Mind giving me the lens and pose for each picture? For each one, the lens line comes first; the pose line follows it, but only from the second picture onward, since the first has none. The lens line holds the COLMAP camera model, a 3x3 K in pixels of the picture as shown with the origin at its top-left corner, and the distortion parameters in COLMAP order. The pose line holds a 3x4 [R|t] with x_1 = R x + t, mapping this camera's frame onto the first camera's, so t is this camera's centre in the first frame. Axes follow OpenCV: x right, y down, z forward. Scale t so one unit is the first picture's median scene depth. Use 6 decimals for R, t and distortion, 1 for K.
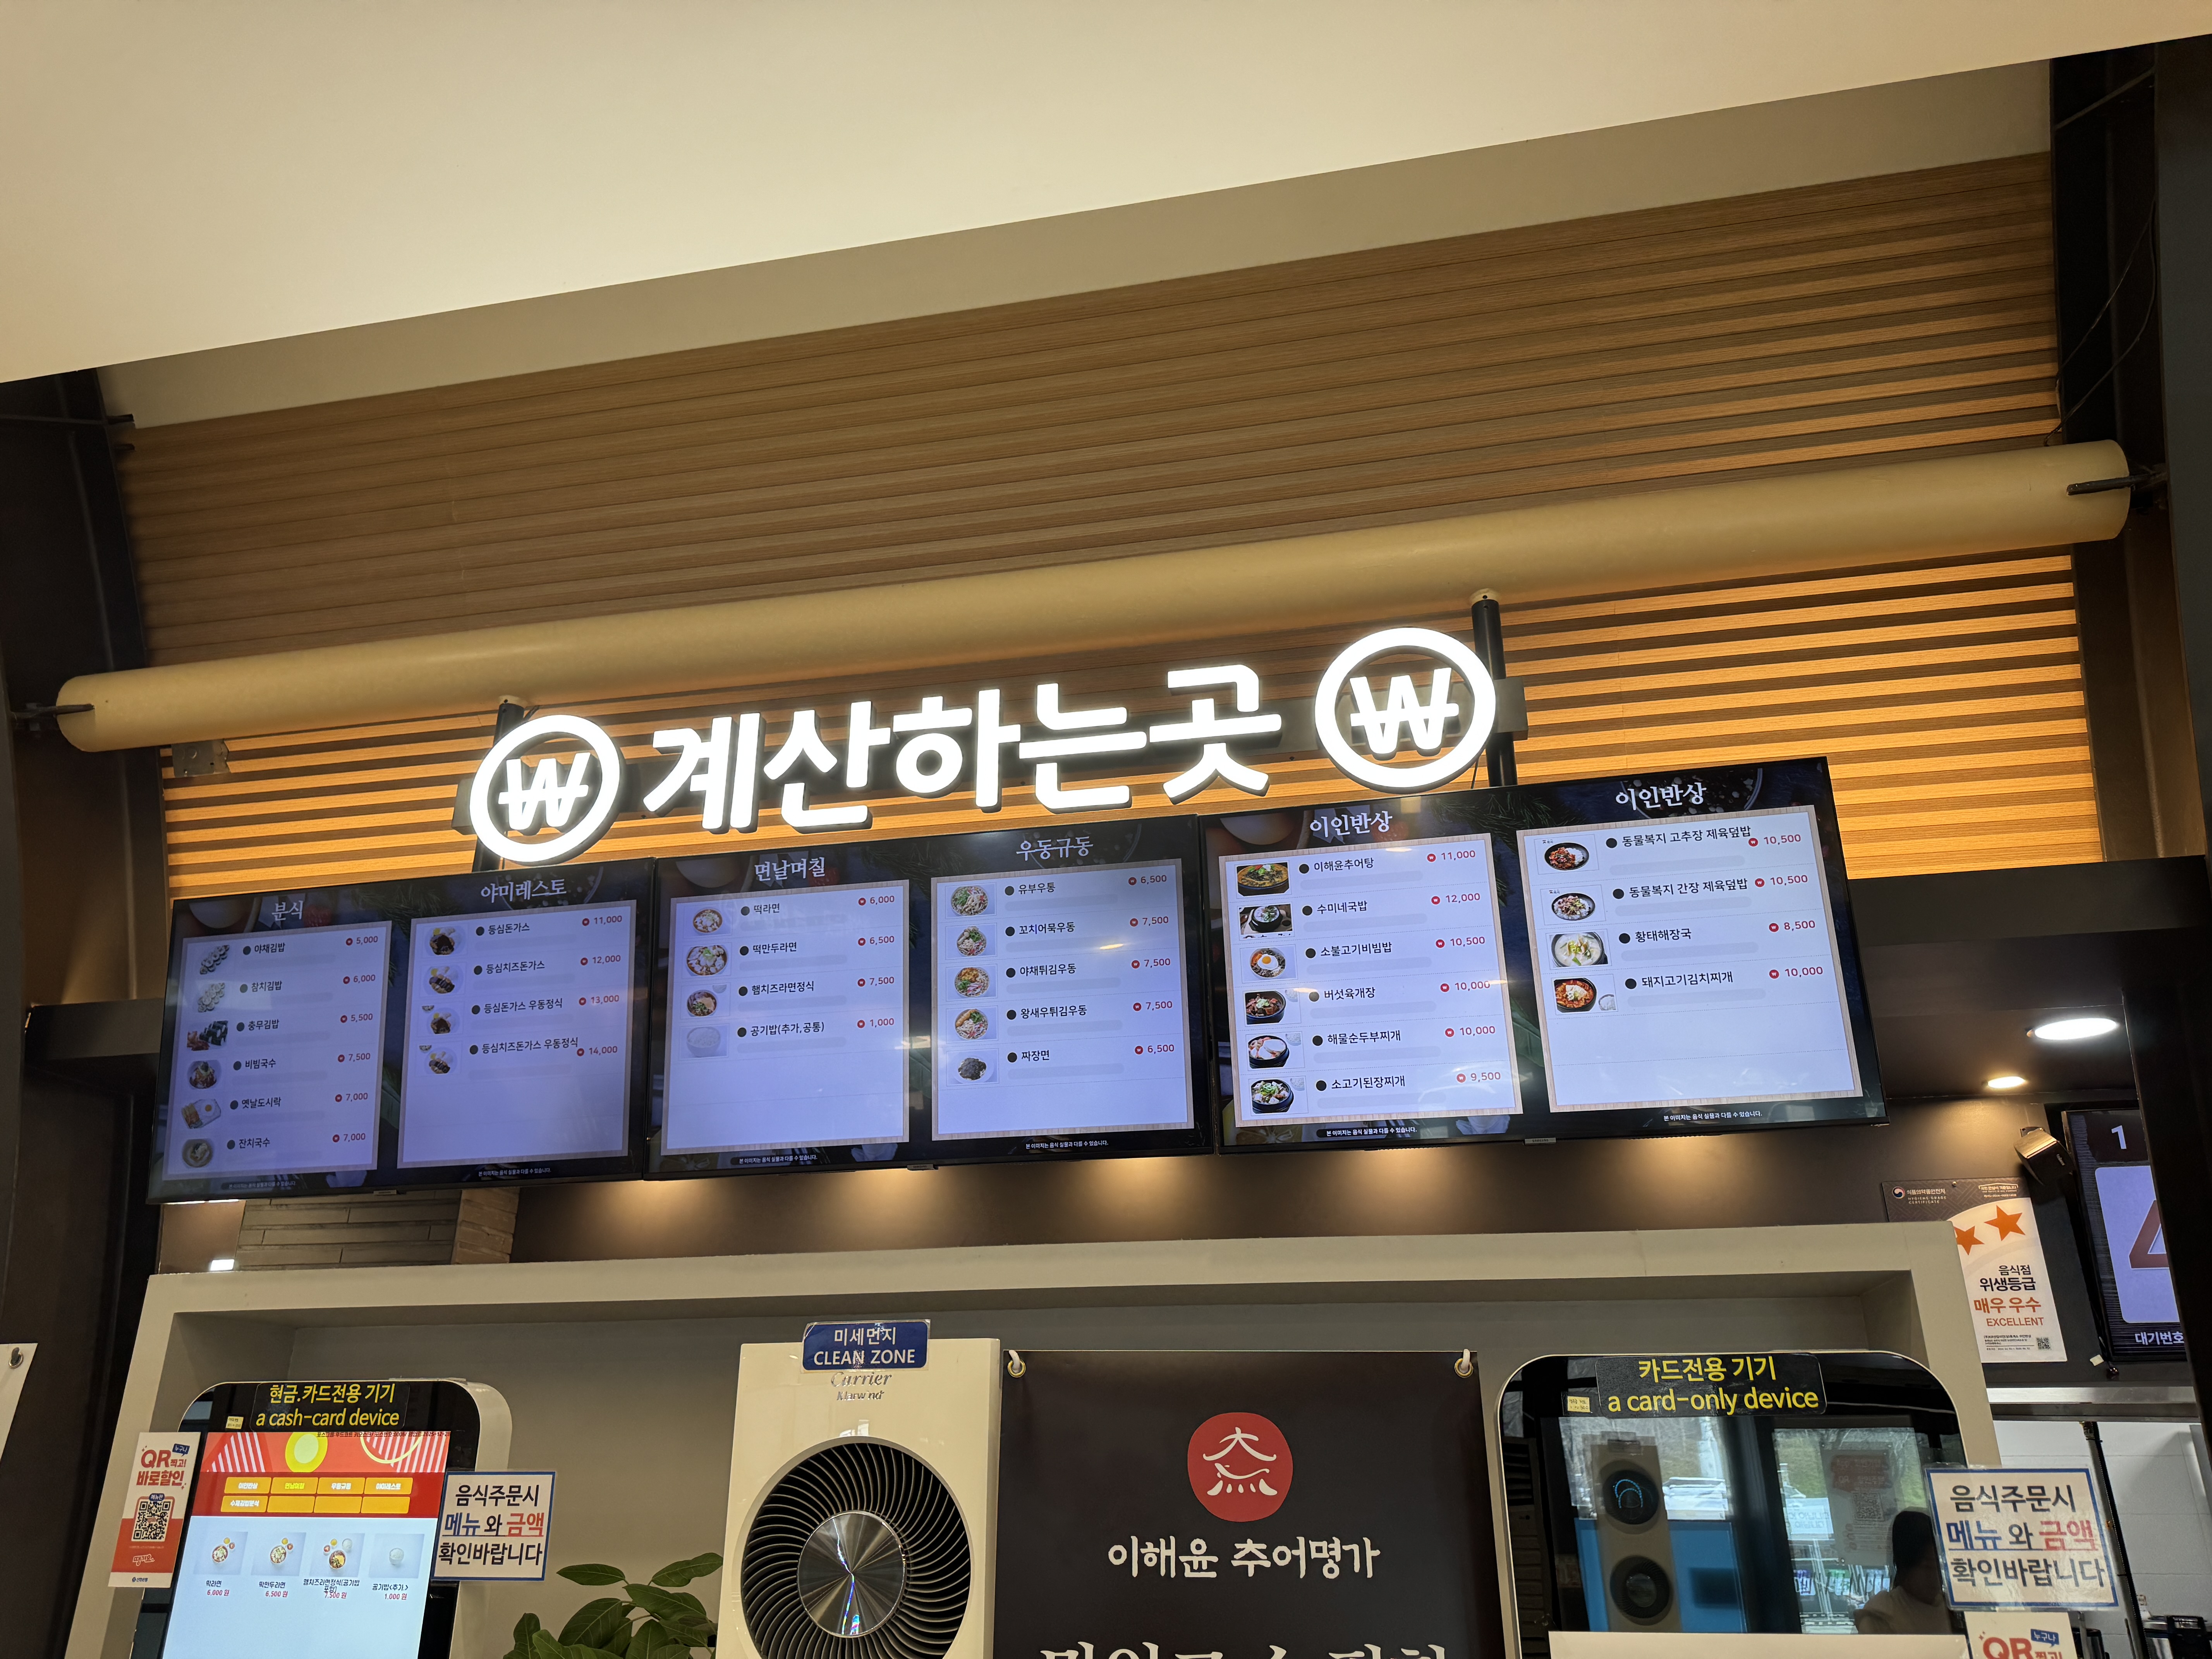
lens RADIAL K [[1546.2, 0, 1073.8], [0, 1546.2, 822.4], [0, 0, 1]] dist [0.147988, -0.196420]
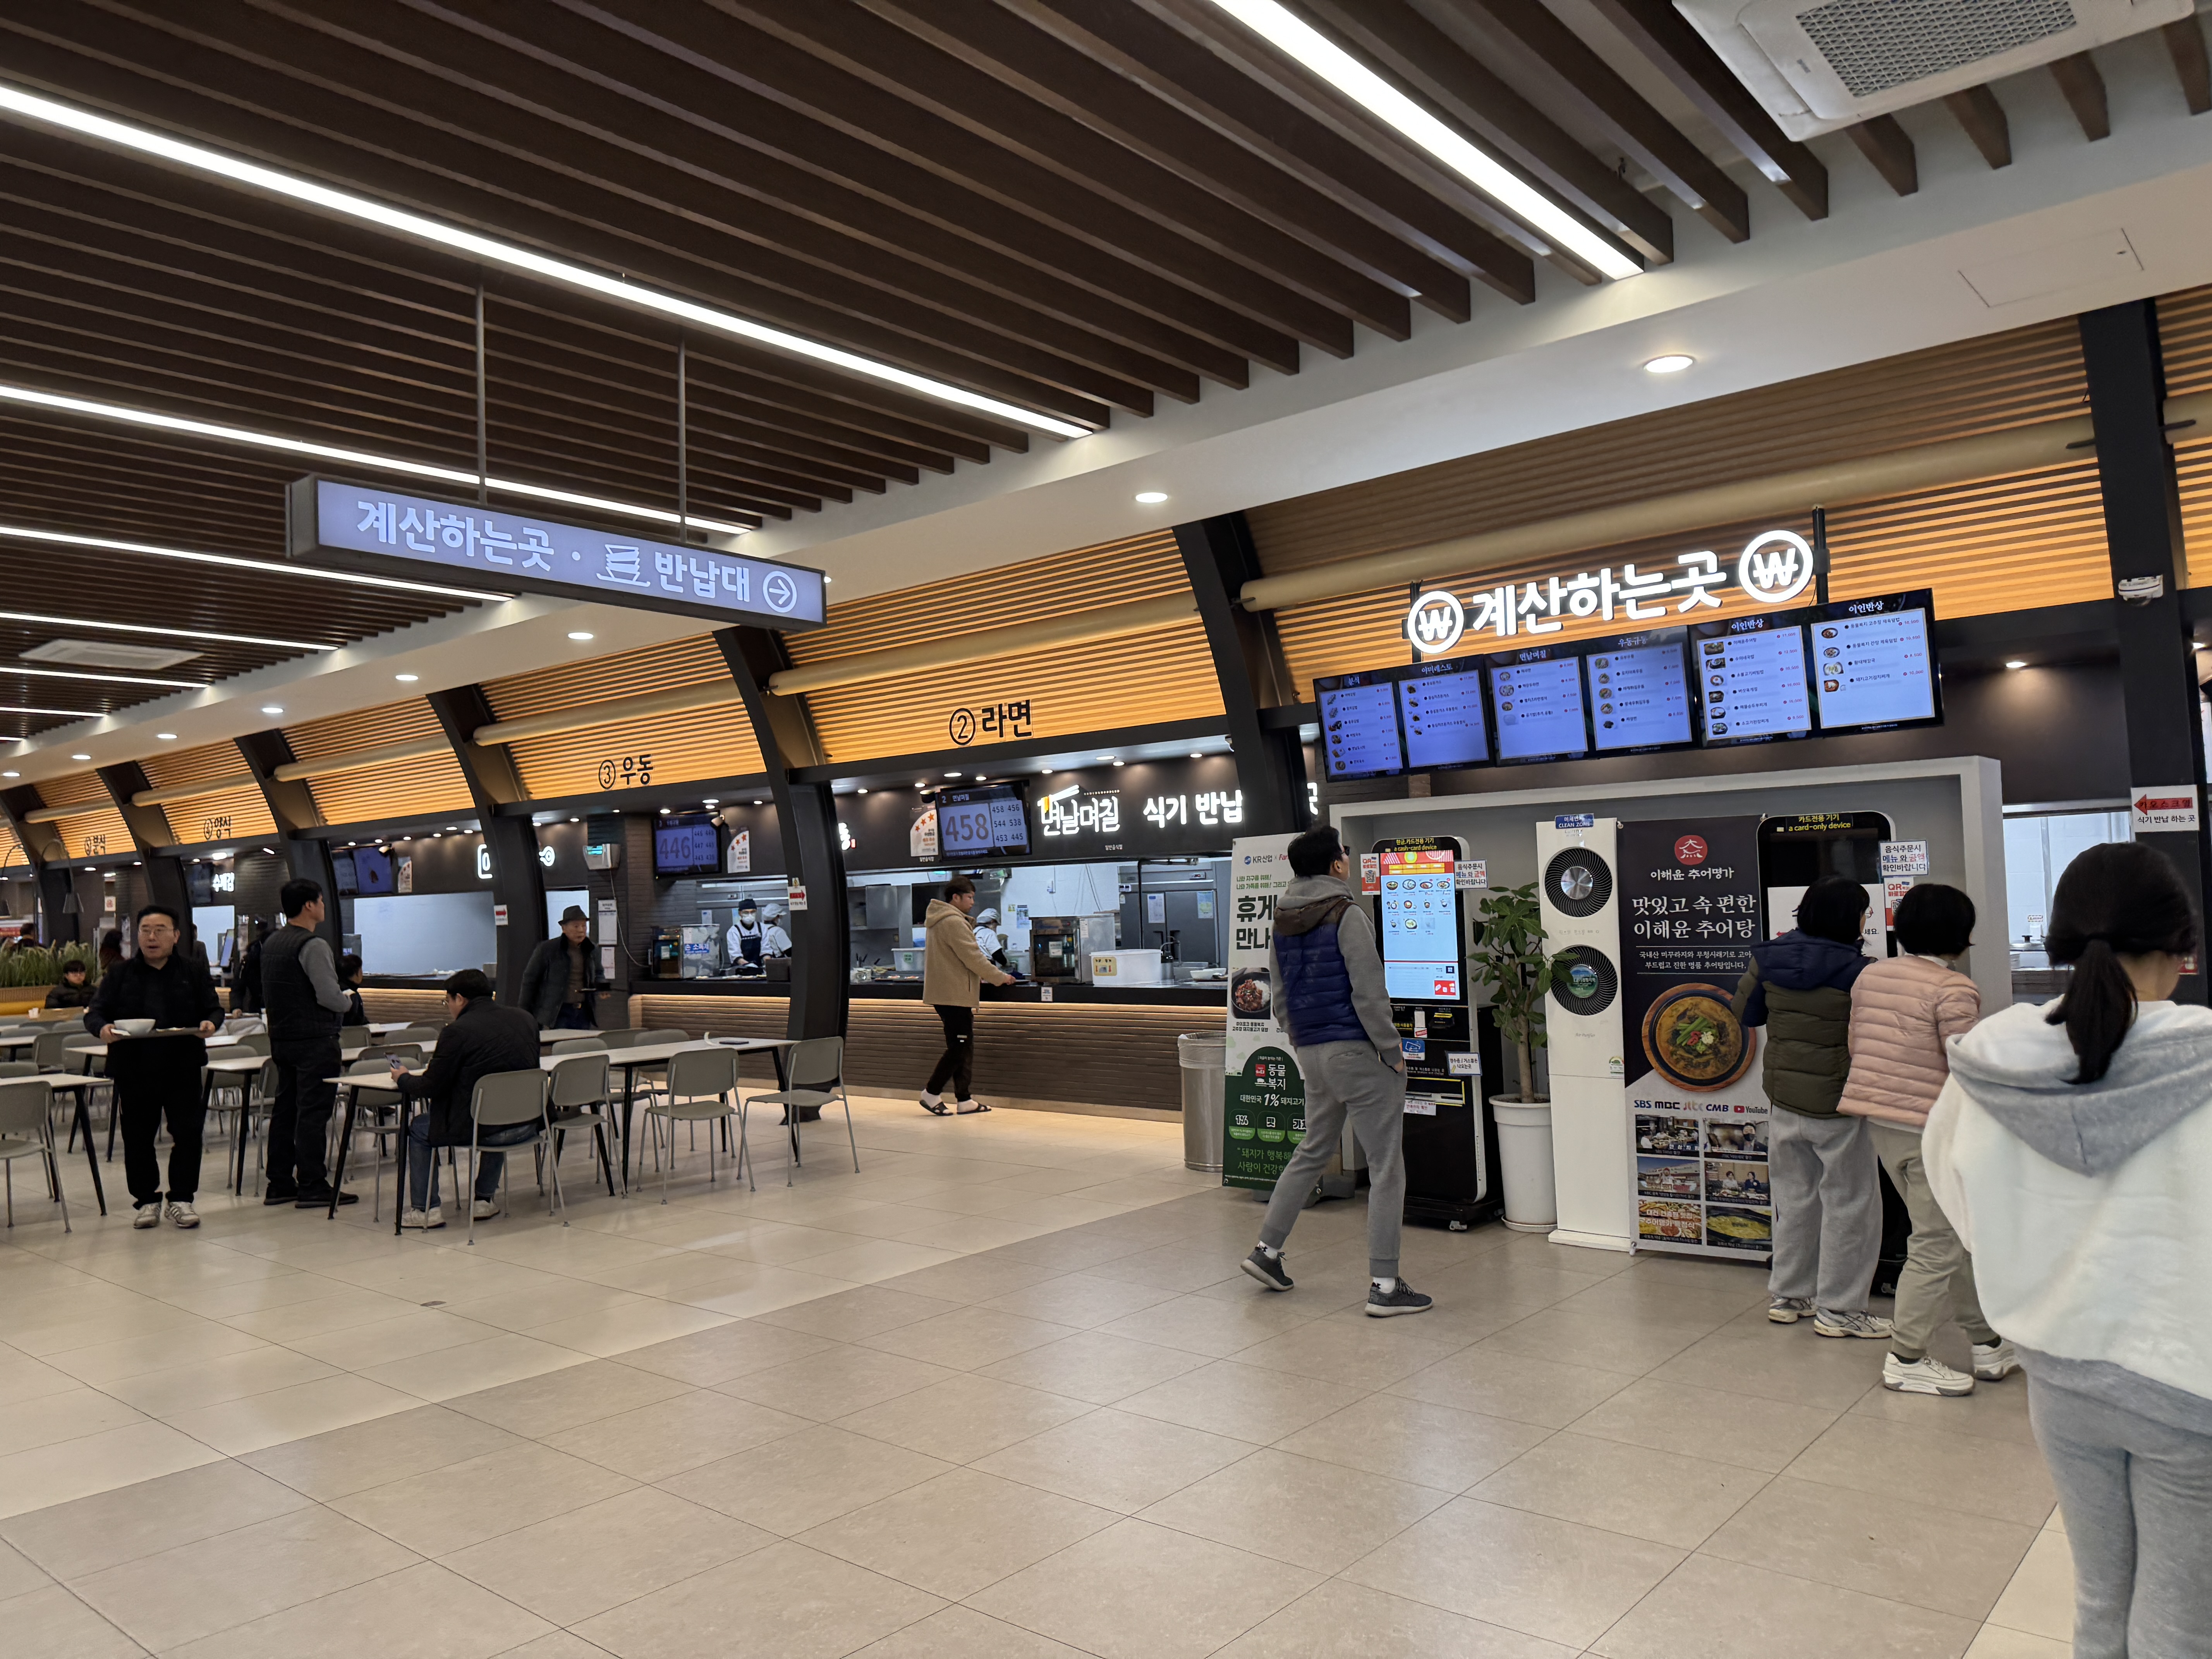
lens RADIAL K [[1567.4, 0, 1106.0], [0, 1567.4, 829.5], [0, 0, 1]] dist [0.006116, -0.005346]
pose [[0.886297, -0.049803, -0.460432, 0.396129], [0.205371, 0.933366, 0.294365, -0.637898], [0.415092, -0.355455, 0.837467, -1.682313]]
